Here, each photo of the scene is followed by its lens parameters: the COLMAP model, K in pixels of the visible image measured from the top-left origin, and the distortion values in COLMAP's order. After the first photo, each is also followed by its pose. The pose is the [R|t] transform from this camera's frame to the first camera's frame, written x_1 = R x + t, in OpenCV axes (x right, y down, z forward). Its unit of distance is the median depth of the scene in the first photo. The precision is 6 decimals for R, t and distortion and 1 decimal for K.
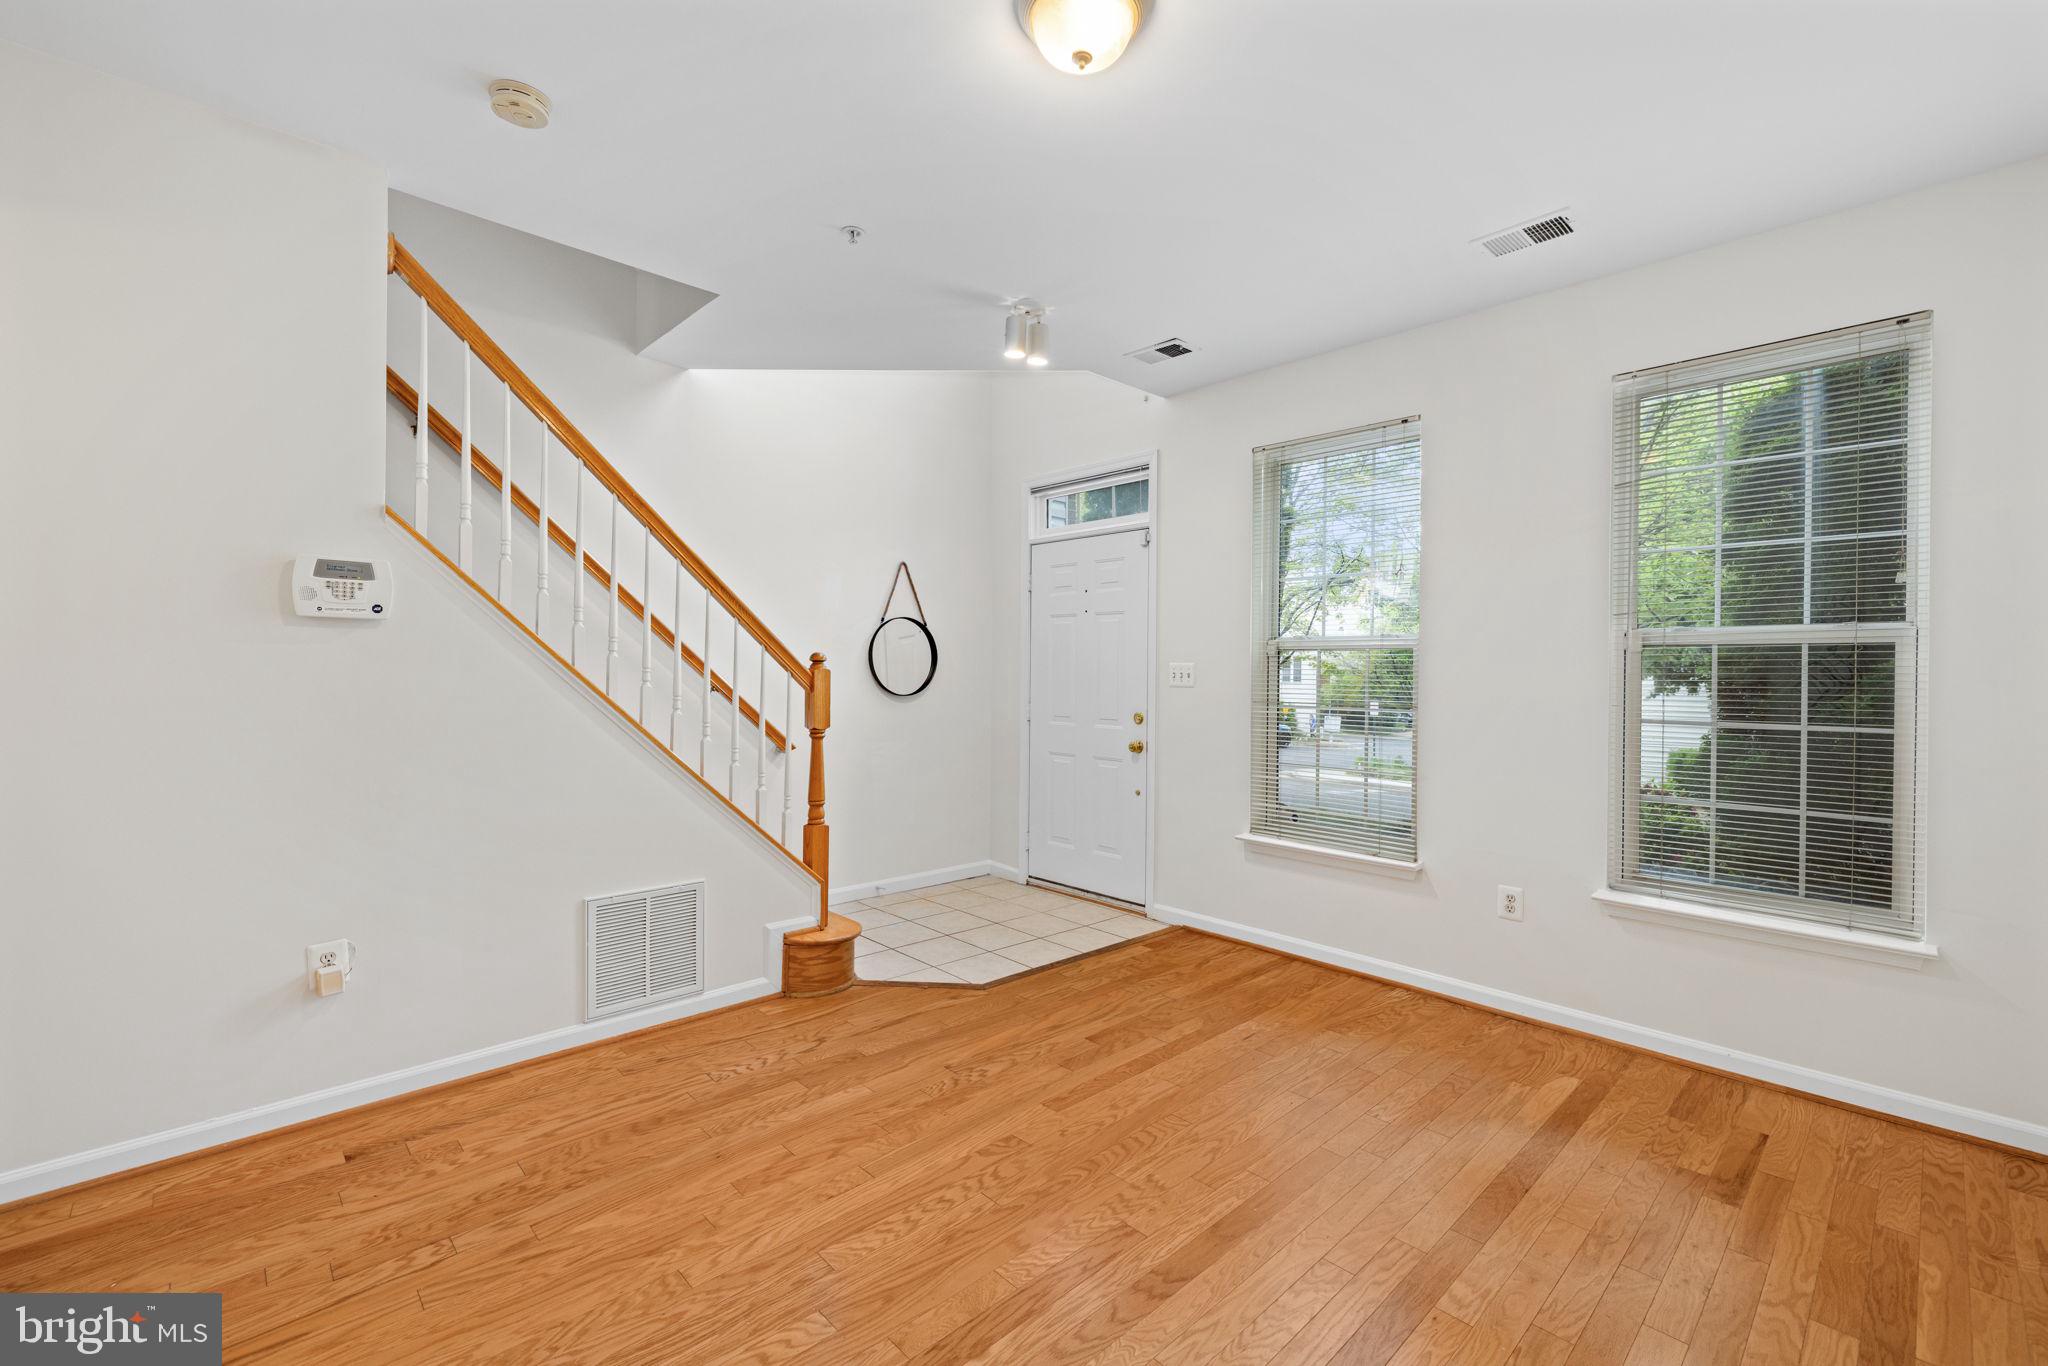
lens RADIAL K [[866.6, 0, 1028.5], [0, 866.6, 676.1], [0, 0, 1]] dist [0.000210, 0.000067]
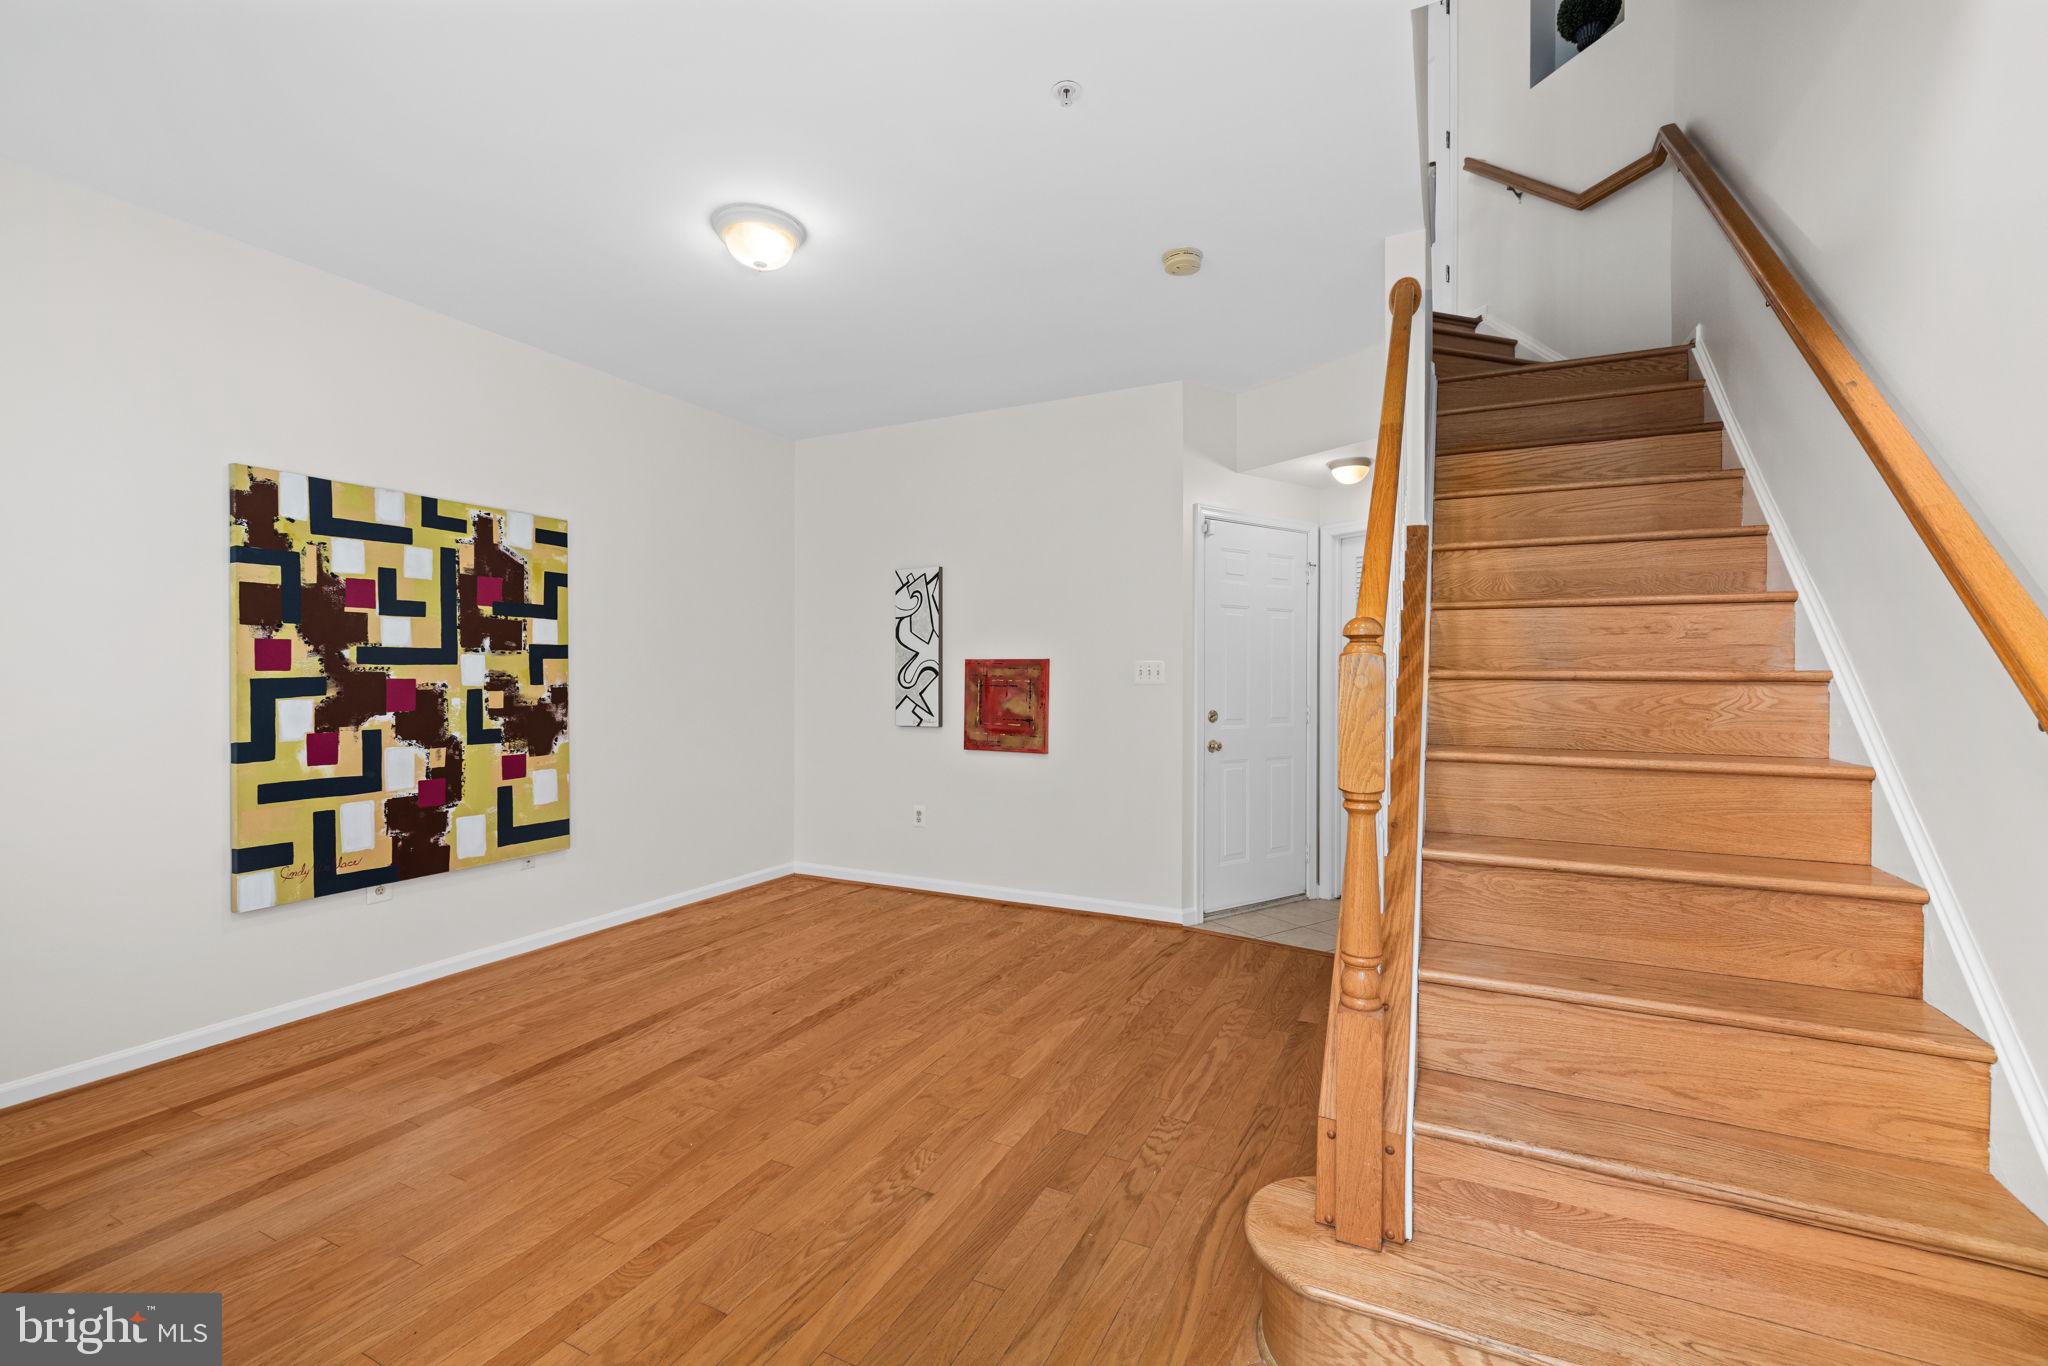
lens RADIAL K [[866.6, 0, 1028.5], [0, 866.6, 676.1], [0, 0, 1]] dist [0.000210, 0.000067]
pose [[-0.940142, -0.013022, -0.340535, 0.100441], [-0.013443, 0.999909, -0.001125, 0.010005], [0.340519, 0.003520, -0.940231, 2.040633]]
